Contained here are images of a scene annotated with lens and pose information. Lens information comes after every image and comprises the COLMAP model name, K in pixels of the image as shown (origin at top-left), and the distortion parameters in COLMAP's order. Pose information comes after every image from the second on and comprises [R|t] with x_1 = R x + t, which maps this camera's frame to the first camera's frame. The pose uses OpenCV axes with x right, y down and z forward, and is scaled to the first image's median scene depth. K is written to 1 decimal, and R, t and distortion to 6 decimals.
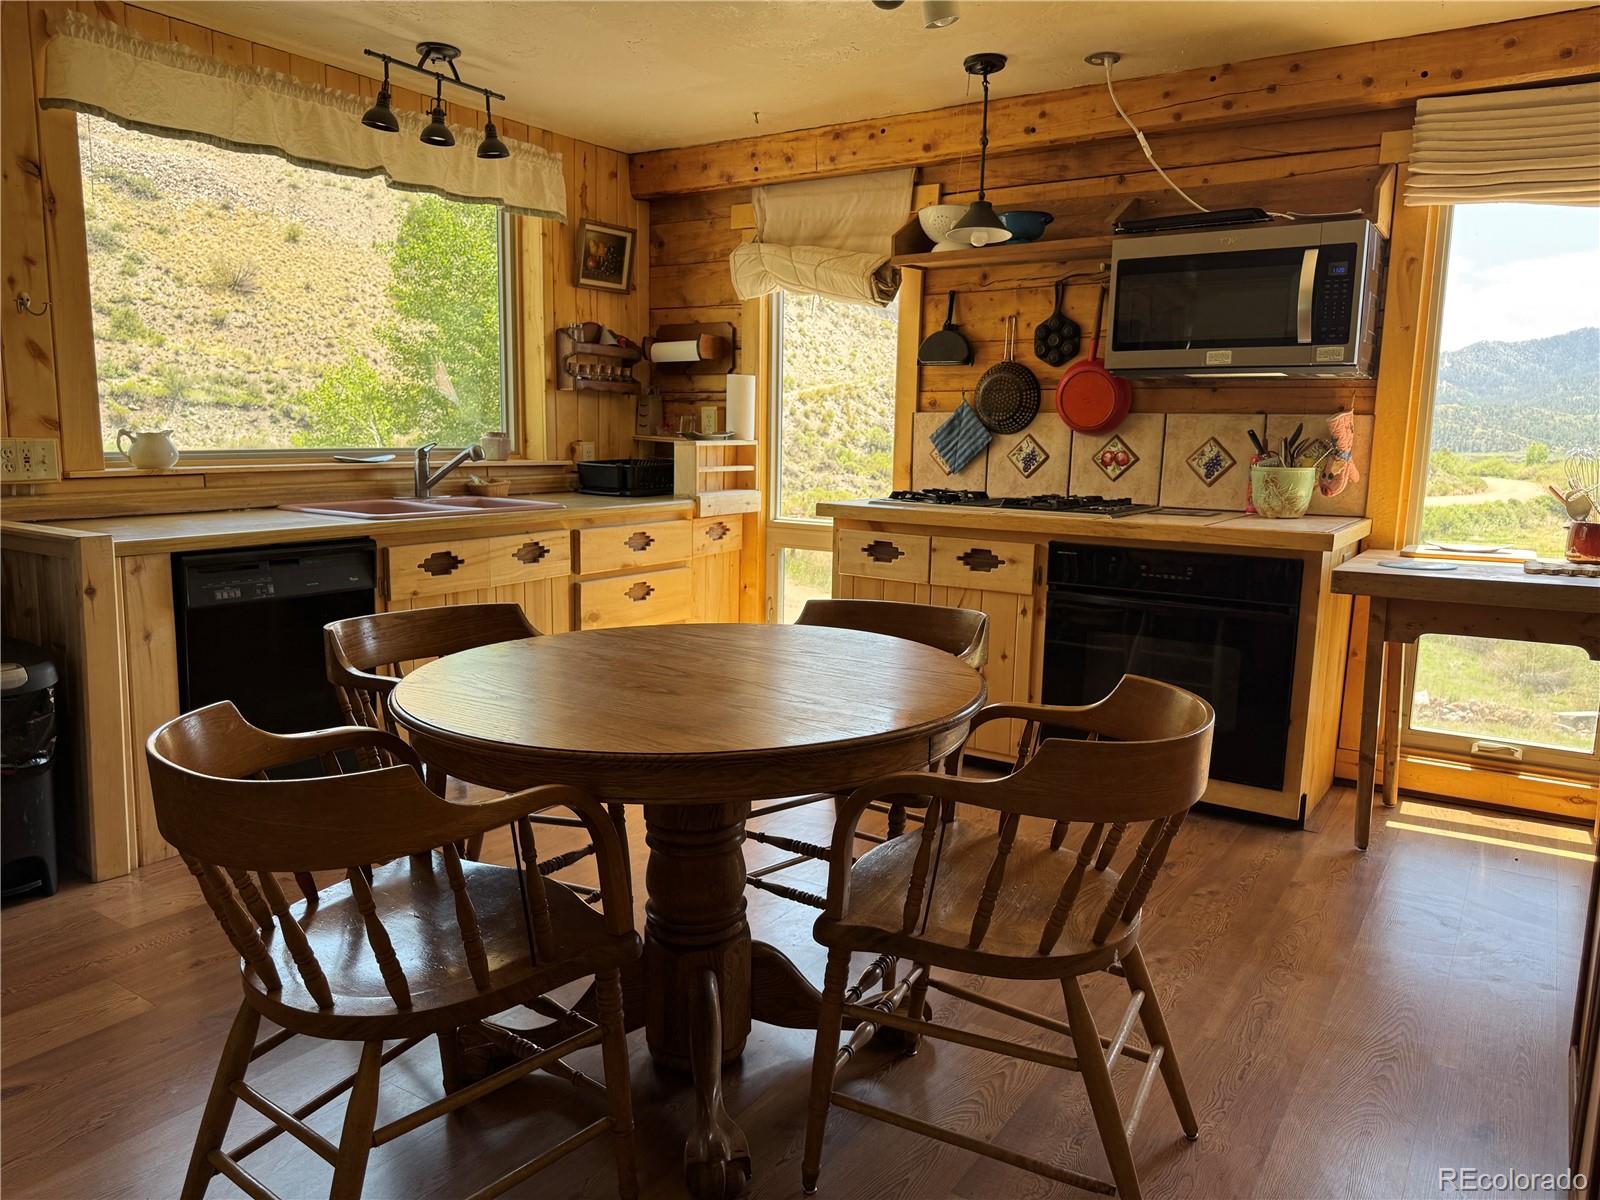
lens RADIAL K [[1142.0, 0, 797.0], [0, 1142.0, 605.9], [0, 0, 1]] dist [-0.002775, -0.007435]
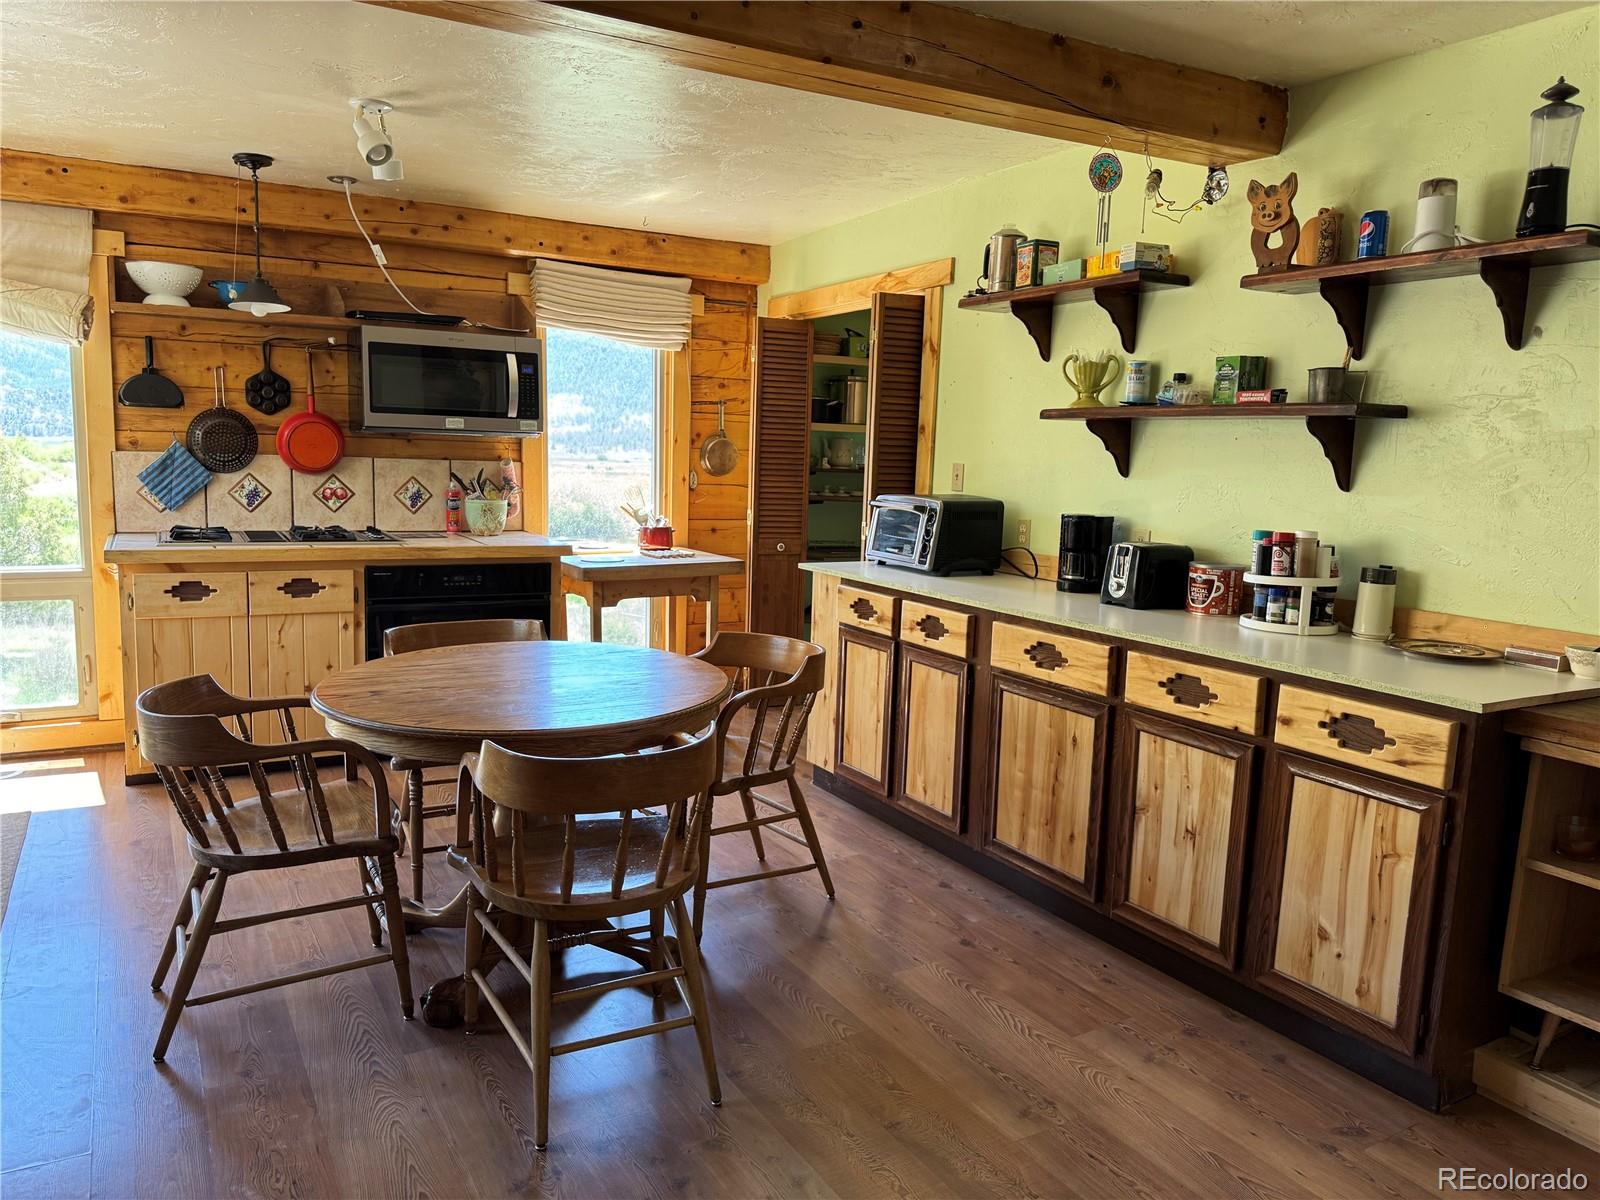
lens RADIAL K [[1123.6, 0, 794.1], [0, 1123.6, 574.9], [0, 0, 1]] dist [-0.001279, -0.048846]
pose [[0.444908, -0.098881, 0.890101, -0.575494], [0.106210, 0.992698, 0.057191, -0.059609], [-0.889256, 0.069093, 0.452162, 0.030216]]
